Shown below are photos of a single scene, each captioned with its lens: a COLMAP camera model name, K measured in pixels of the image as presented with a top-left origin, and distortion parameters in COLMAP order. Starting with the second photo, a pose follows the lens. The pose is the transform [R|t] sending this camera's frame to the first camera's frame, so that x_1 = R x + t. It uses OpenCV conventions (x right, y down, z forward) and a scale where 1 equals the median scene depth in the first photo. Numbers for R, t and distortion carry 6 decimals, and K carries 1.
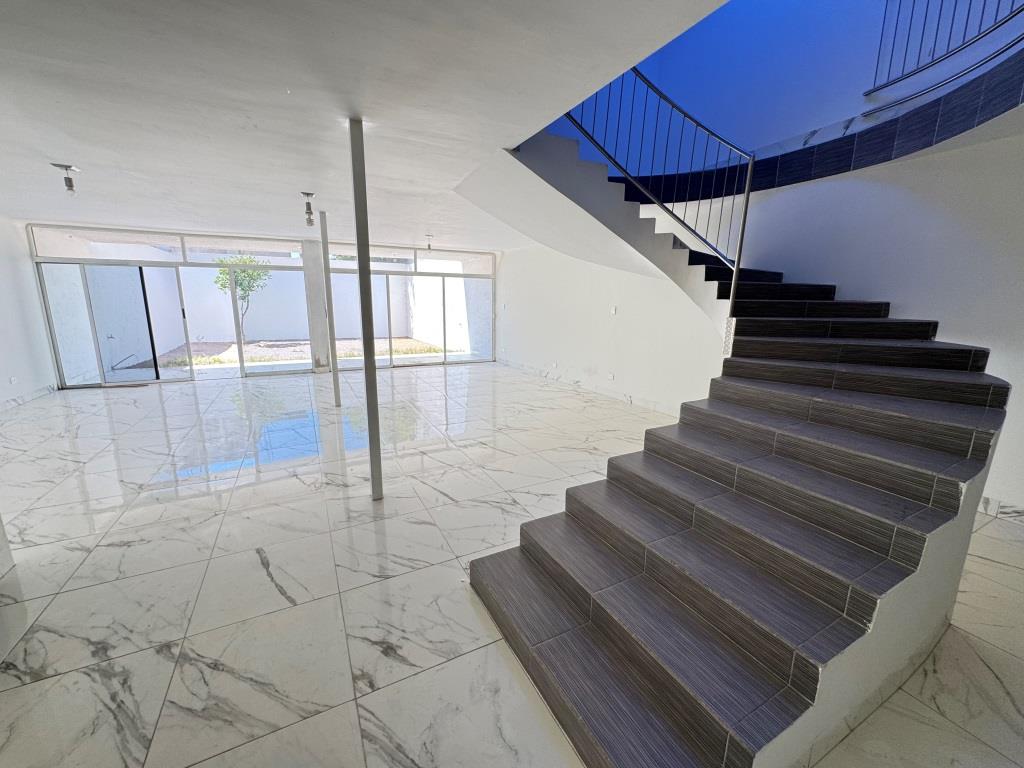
lens RADIAL K [[408.6, 0, 512.9], [0, 408.6, 383.9], [0, 0, 1]] dist [-0.001327, 0.000104]
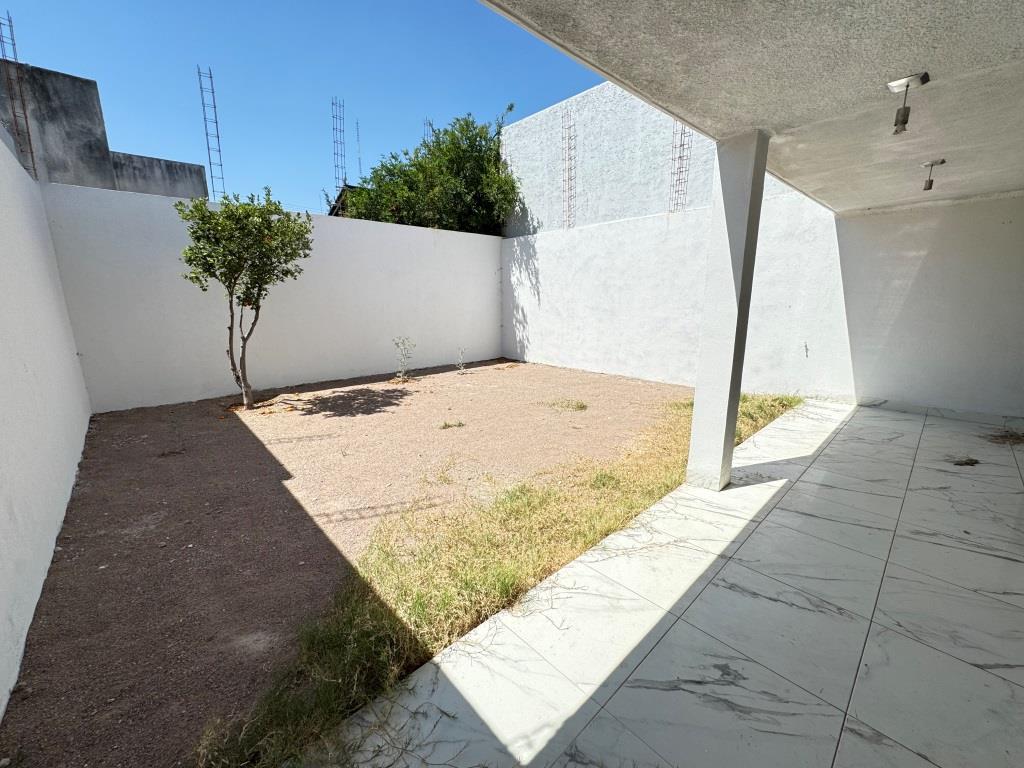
lens RADIAL K [[407.9, 0, 512.0], [0, 407.9, 384.0], [0, 0, 1]] dist [-0.001728, 0.000165]
pose [[0.962569, -0.079979, 0.258966, -0.826315], [0.080026, 0.996739, 0.010380, -0.169893], [-0.258952, 0.010732, 0.965831, 0.835411]]
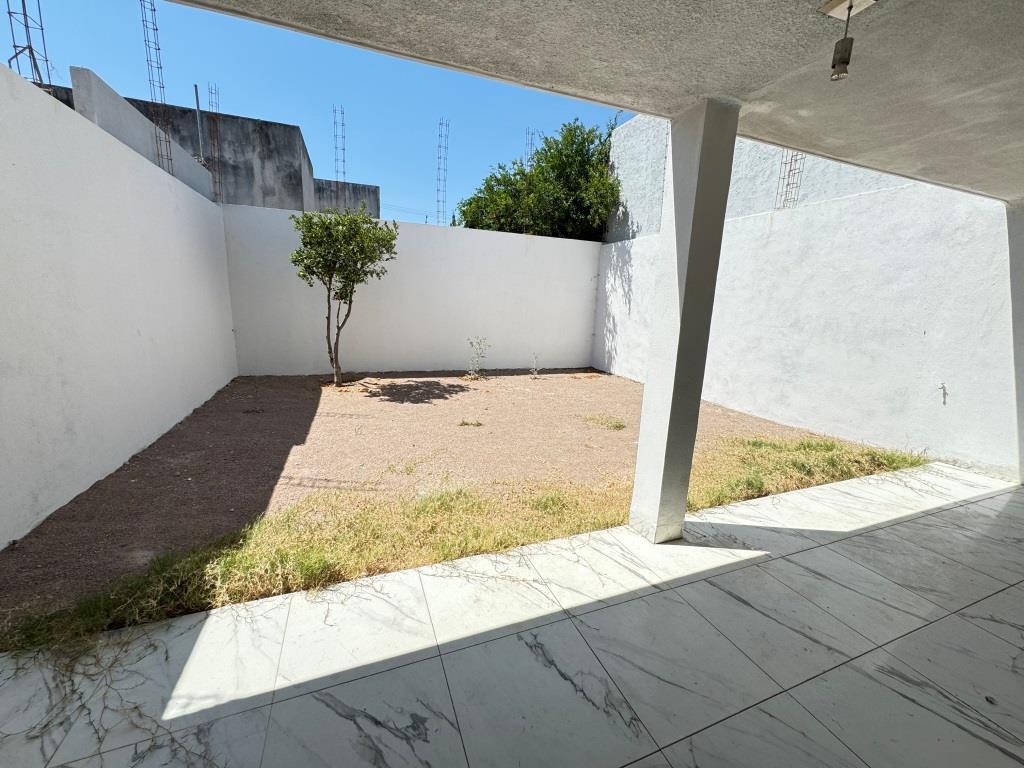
lens RADIAL K [[408.6, 0, 512.9], [0, 408.6, 383.9], [0, 0, 1]] dist [-0.001327, 0.000104]
pose [[0.994682, 0.040137, -0.094850, -0.639420], [-0.041700, 0.999024, -0.014558, -0.163844], [0.094173, 0.018436, 0.995385, 0.830473]]
